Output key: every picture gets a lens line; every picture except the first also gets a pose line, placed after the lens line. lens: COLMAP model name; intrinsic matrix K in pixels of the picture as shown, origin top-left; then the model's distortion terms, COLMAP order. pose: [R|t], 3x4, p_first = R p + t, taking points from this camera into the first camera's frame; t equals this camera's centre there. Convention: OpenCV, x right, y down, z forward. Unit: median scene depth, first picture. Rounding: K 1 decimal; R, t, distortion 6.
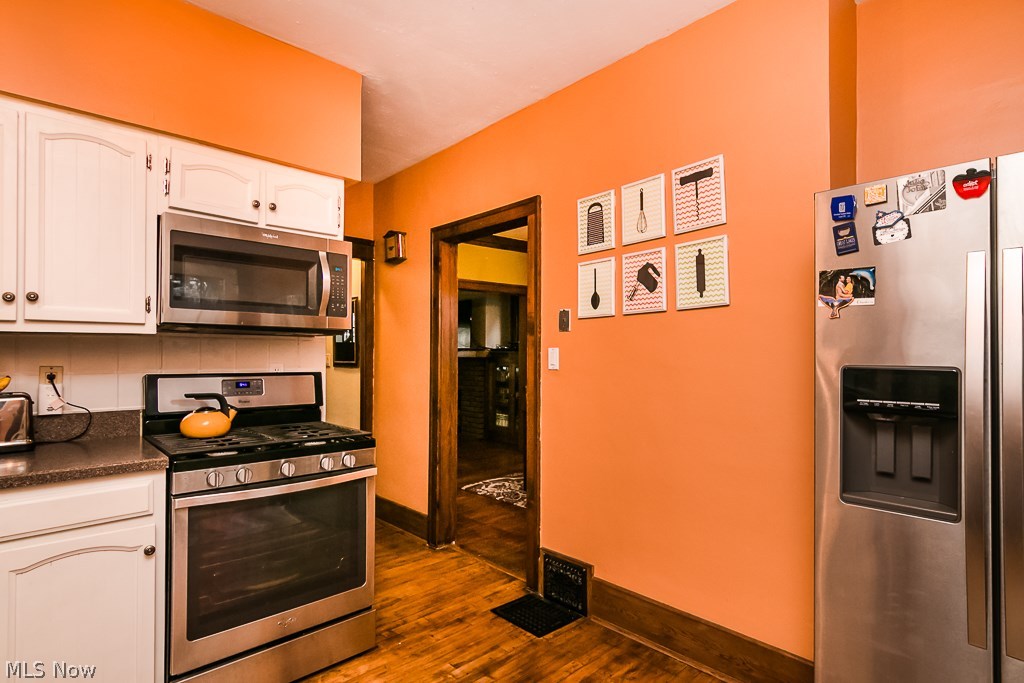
lens RADIAL K [[527.6, 0, 508.7], [0, 527.6, 350.1], [0, 0, 1]] dist [-0.006746, 0.004093]
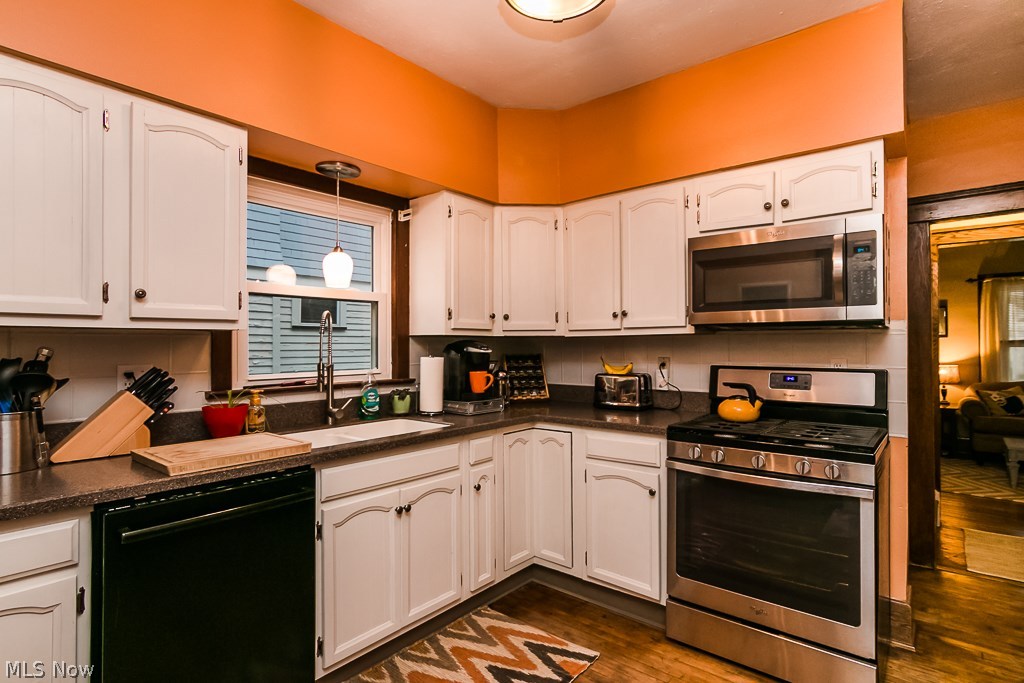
lens RADIAL K [[527.6, 0, 512.3], [0, 527.6, 342.0], [0, 0, 1]] dist [-0.006746, 0.004093]
pose [[0.120118, -0.009858, -0.992711, 0.535751], [0.009841, 0.999913, -0.008739, -0.003339], [0.992711, -0.008719, 0.120204, 0.393549]]
